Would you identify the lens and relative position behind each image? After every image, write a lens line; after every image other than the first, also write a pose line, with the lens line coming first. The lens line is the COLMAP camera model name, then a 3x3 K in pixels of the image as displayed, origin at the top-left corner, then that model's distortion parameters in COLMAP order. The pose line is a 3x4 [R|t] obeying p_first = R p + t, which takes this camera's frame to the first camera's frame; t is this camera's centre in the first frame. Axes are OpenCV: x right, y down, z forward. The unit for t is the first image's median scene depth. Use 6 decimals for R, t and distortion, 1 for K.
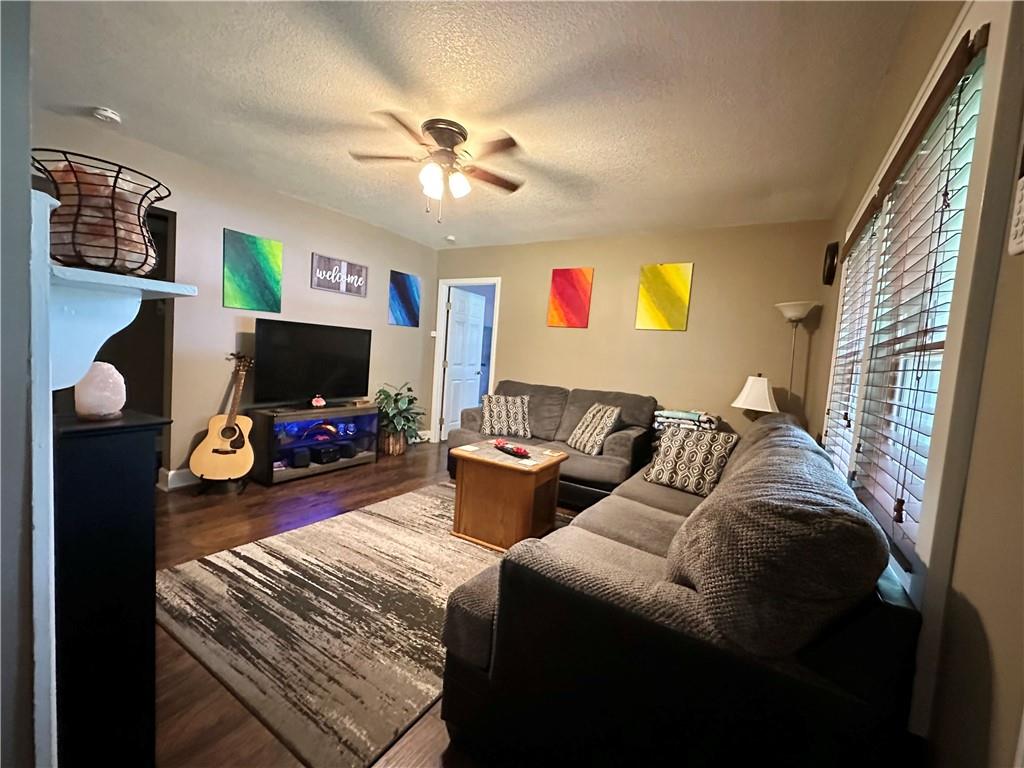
lens RADIAL K [[409.3, 0, 511.5], [0, 409.3, 386.5], [0, 0, 1]] dist [-0.003224, 0.000723]
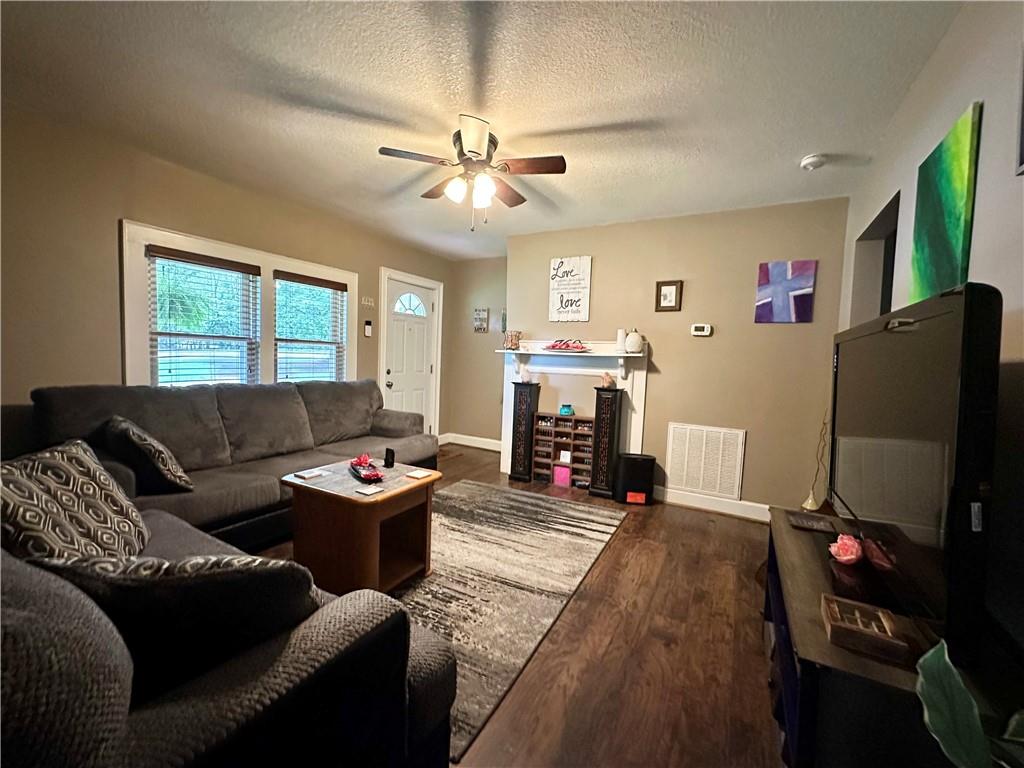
lens RADIAL K [[409.3, 0, 510.6], [0, 409.3, 381.3], [0, 0, 1]] dist [-0.003224, 0.000723]
pose [[-0.993201, -0.106054, -0.048012, -0.286524], [-0.111278, 0.986037, 0.123887, -0.190807], [0.034203, 0.128387, -0.991134, 2.270019]]
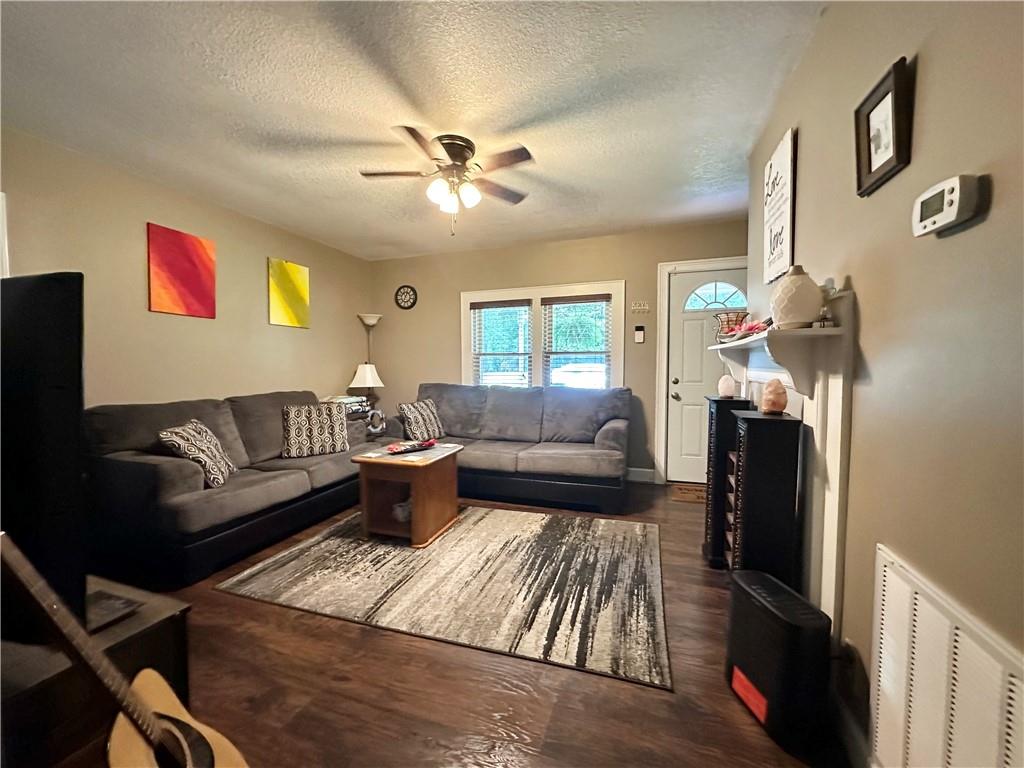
lens RADIAL K [[409.3, 0, 511.7], [0, 409.3, 380.9], [0, 0, 1]] dist [-0.003224, 0.000723]
pose [[-0.213800, -0.112699, 0.970355, -1.374430], [0.058026, 0.990104, 0.127778, -0.181567], [-0.975153, 0.083625, -0.205144, 1.214344]]
